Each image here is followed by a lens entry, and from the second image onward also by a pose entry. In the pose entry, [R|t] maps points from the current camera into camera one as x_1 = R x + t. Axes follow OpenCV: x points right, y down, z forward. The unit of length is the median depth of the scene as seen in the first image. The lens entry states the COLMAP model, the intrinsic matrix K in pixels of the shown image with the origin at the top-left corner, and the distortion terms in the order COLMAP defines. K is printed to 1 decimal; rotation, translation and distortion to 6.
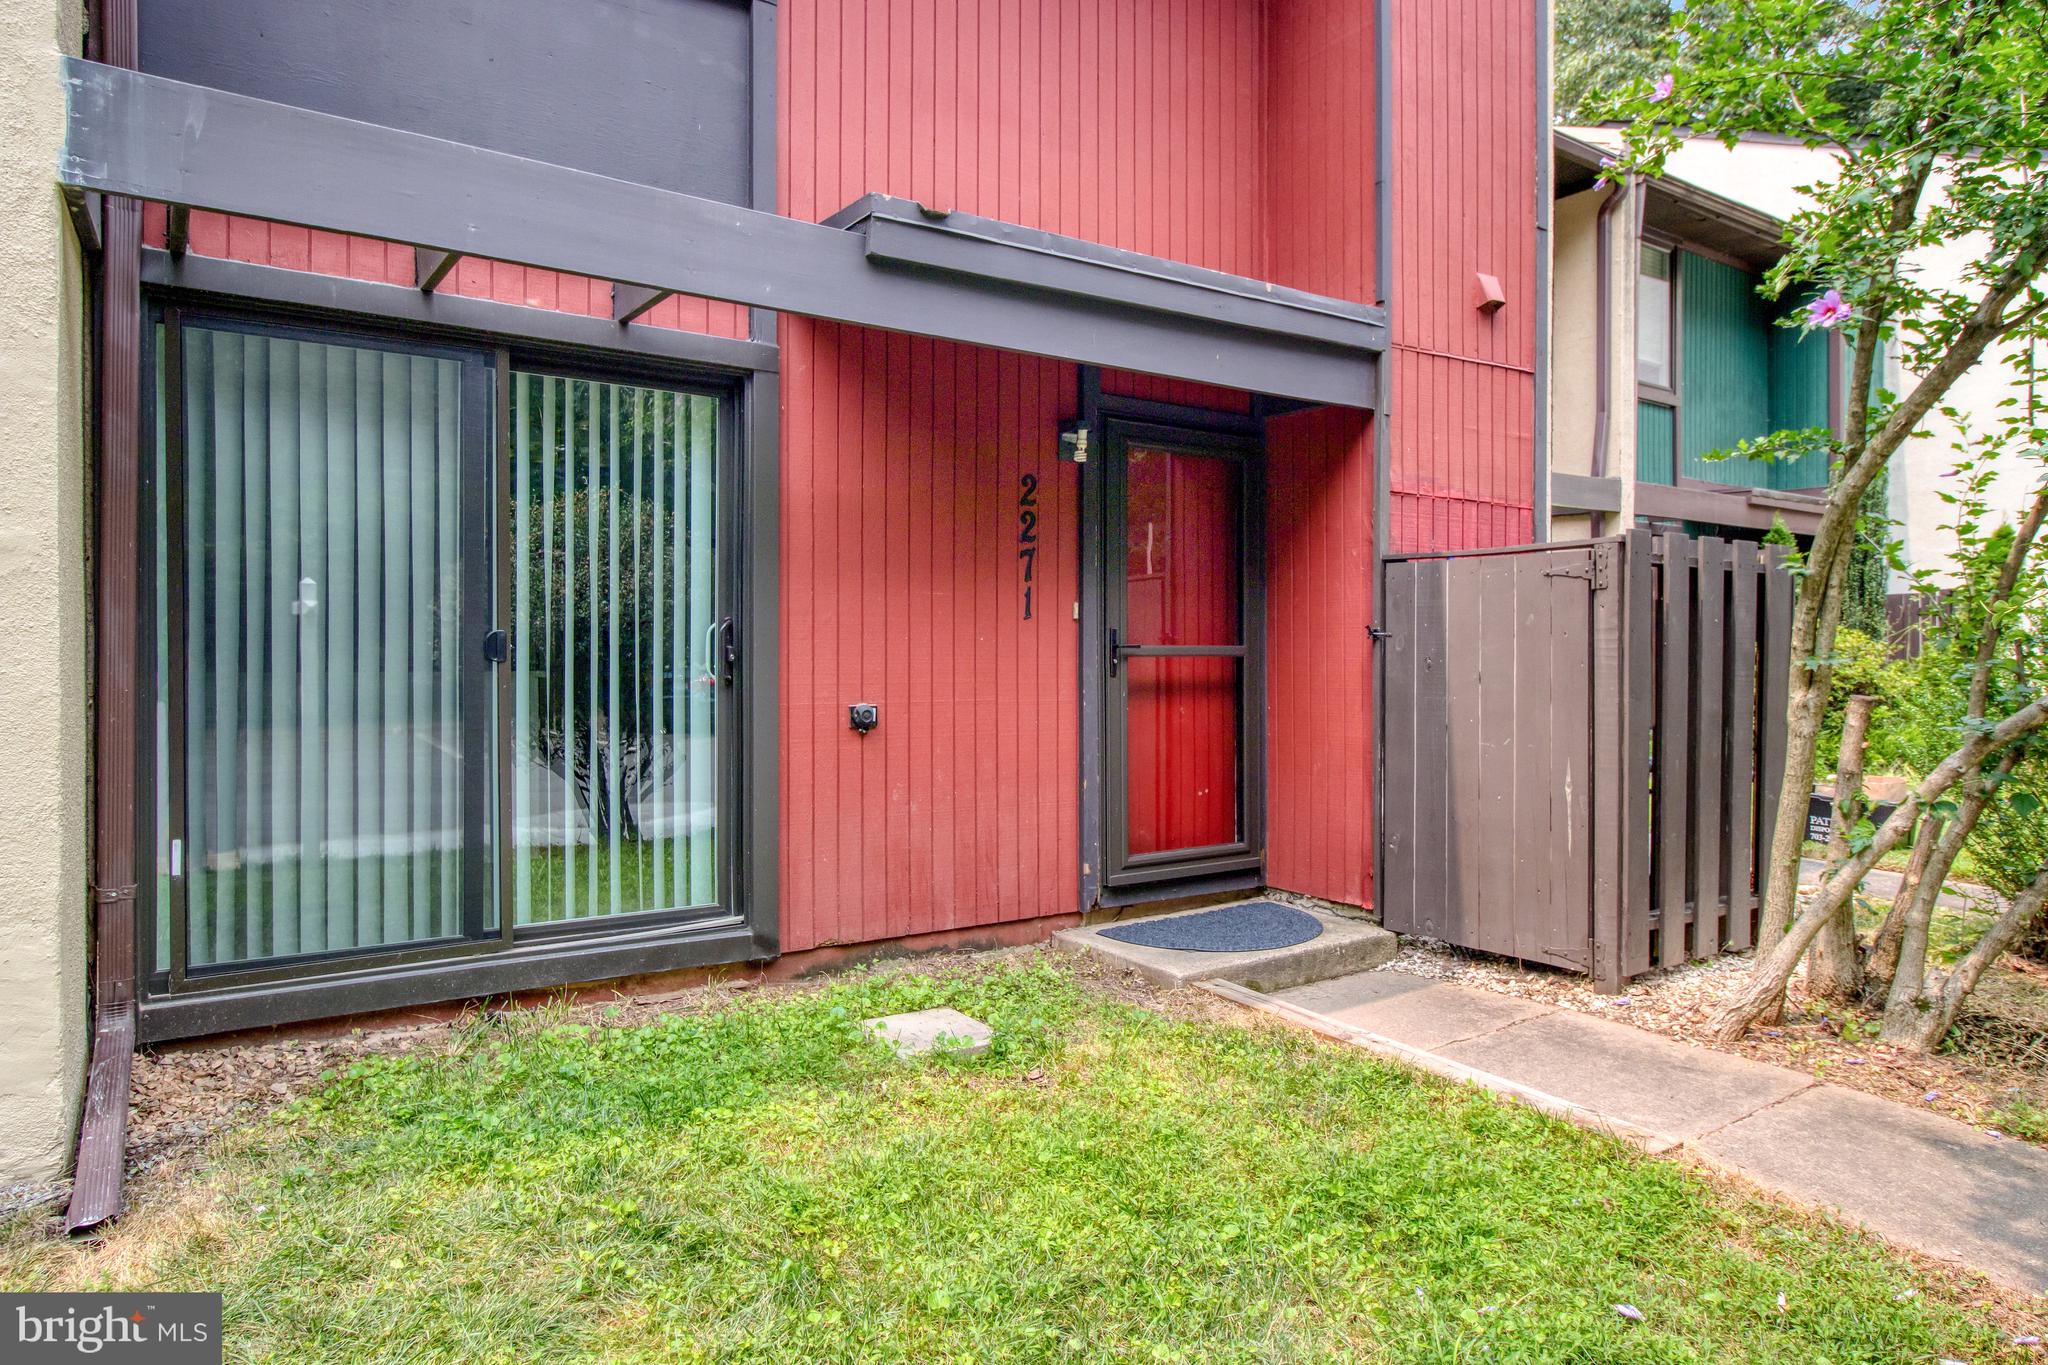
lens RADIAL K [[1267.6, 0, 1023.1], [0, 1267.6, 672.1], [0, 0, 1]] dist [-0.002888, -0.000654]
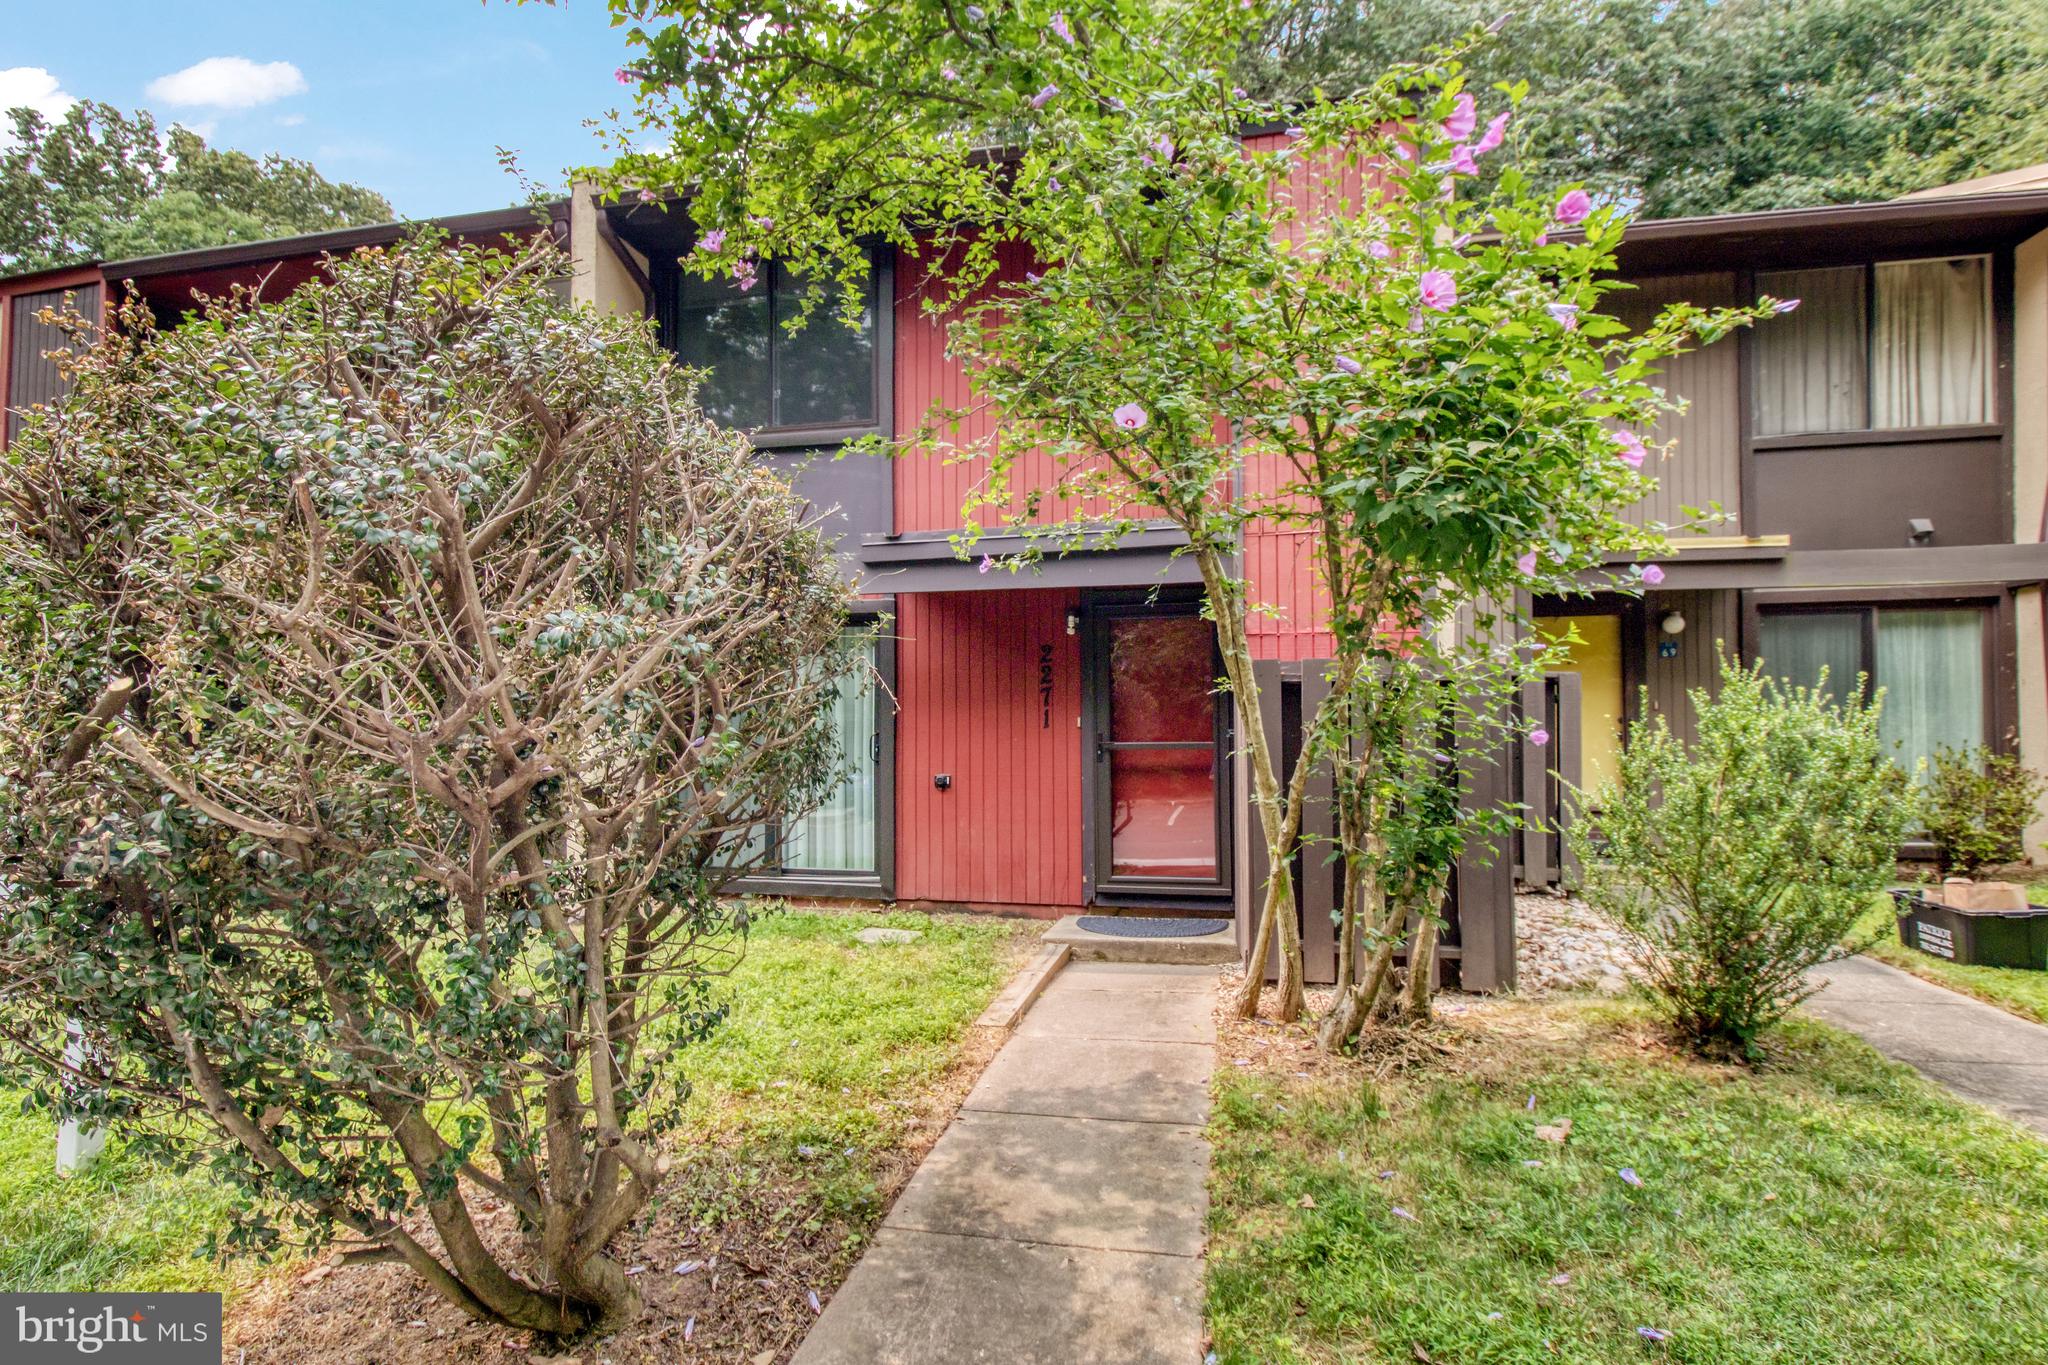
lens RADIAL K [[1058.8, 0, 1000.9], [0, 1058.8, 699.3], [0, 0, 1]] dist [-0.000744, -0.000055]
pose [[0.651737, -0.041094, -0.757331, 1.126523], [-0.007496, 0.998133, -0.060611, 0.007800], [0.758408, 0.045180, 0.650212, 0.022013]]
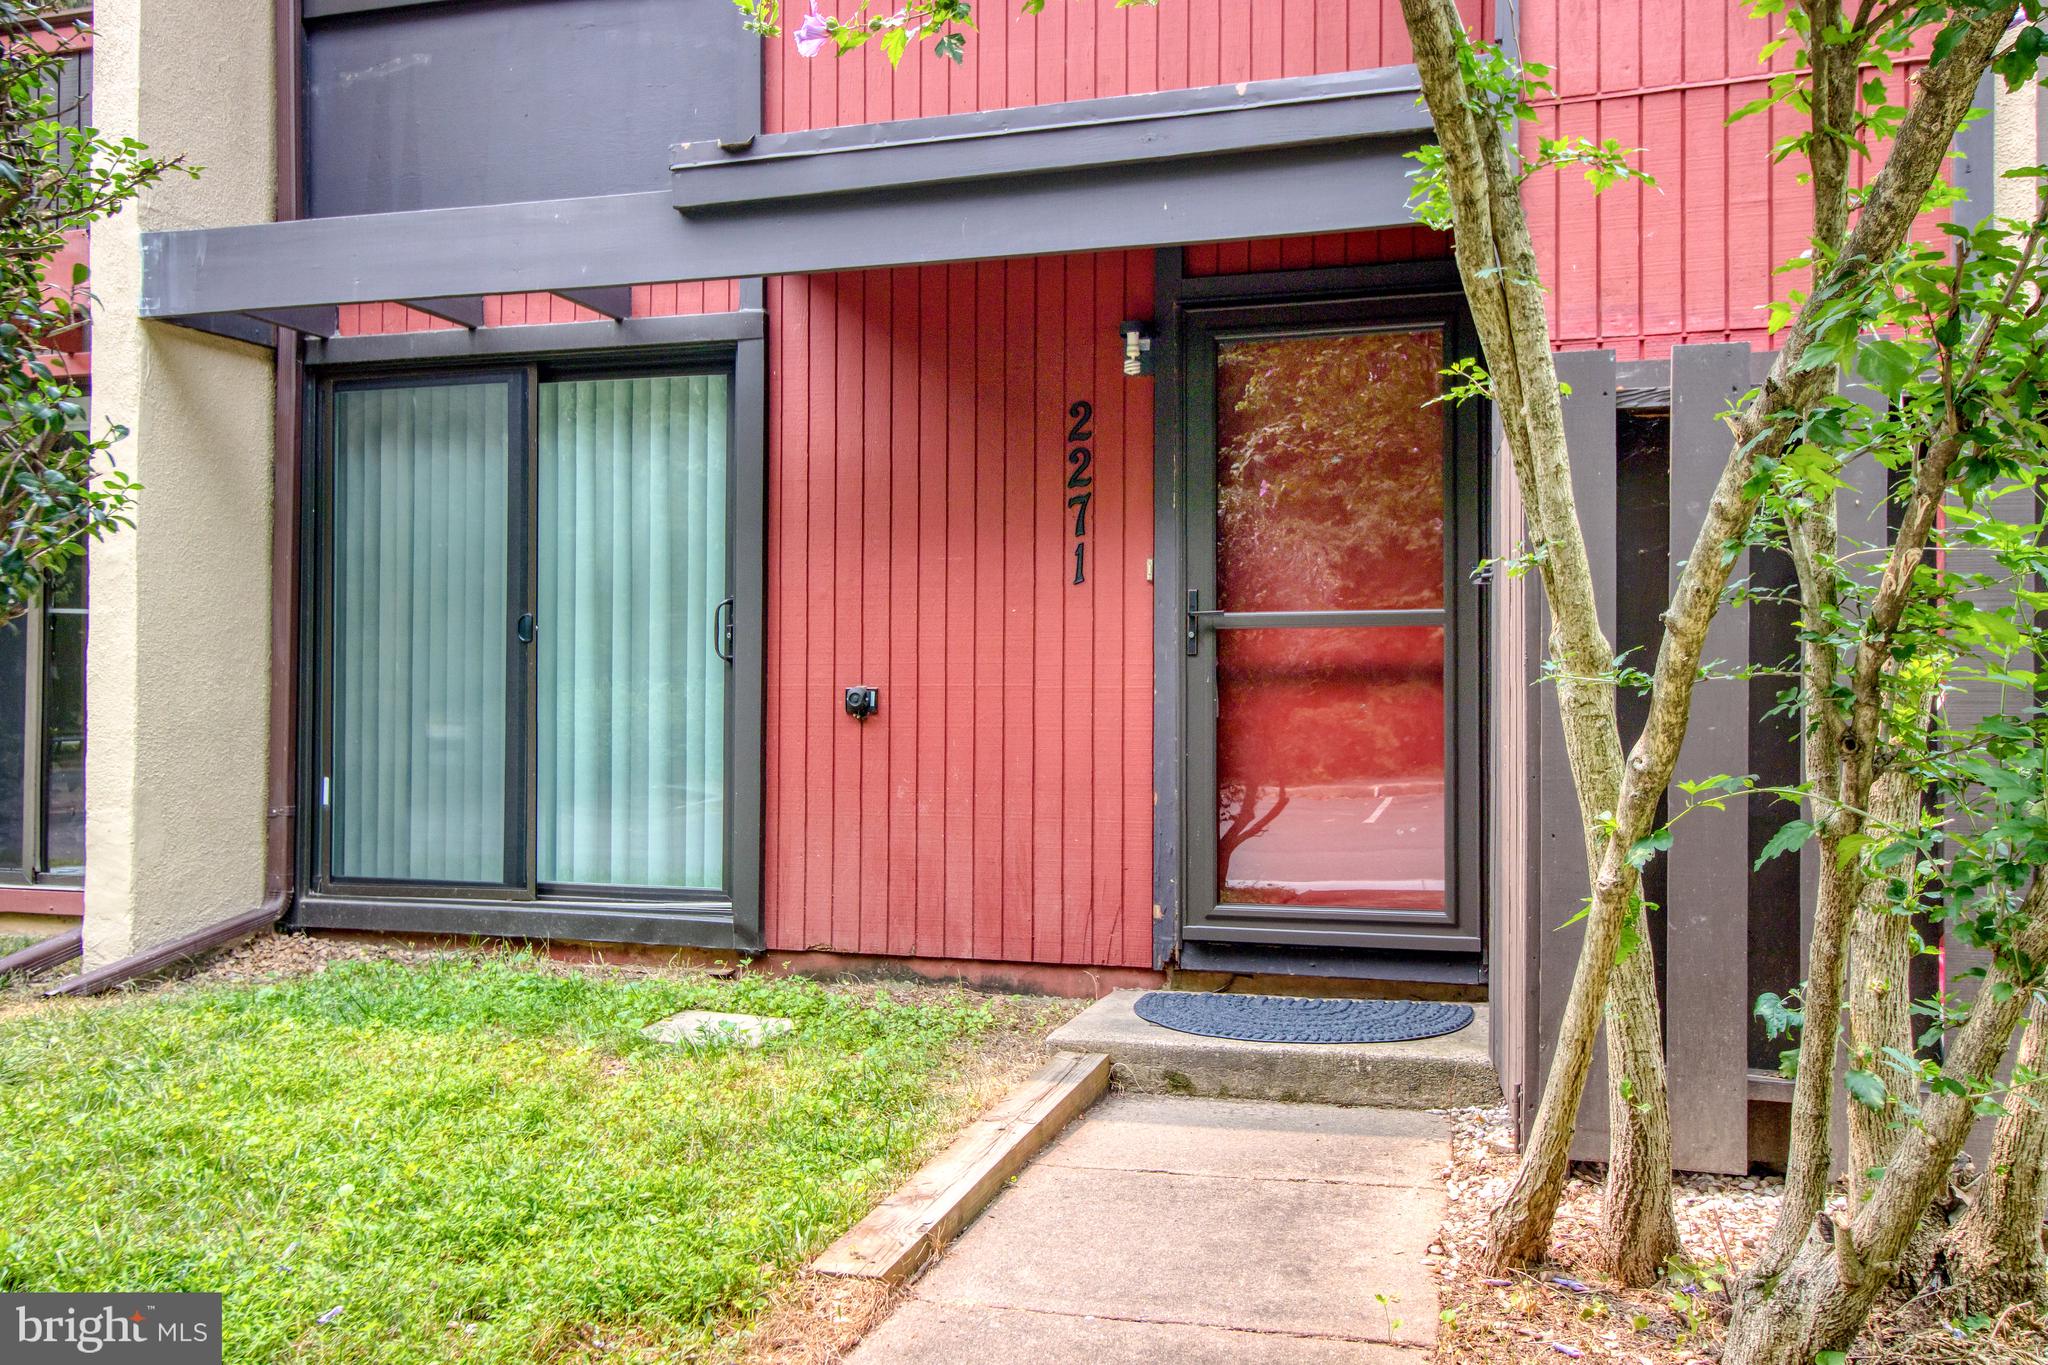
lens RADIAL K [[1720.4, 0, 1024.0], [0, 1720.4, 682.5], [0, 0, 1]] dist [0.011935, 0.007242]
pose [[0.616130, -0.015405, -0.787494, 0.887690], [-0.014965, 0.999399, -0.031259, 0.057948], [0.787503, 0.031044, 0.615529, 0.336880]]
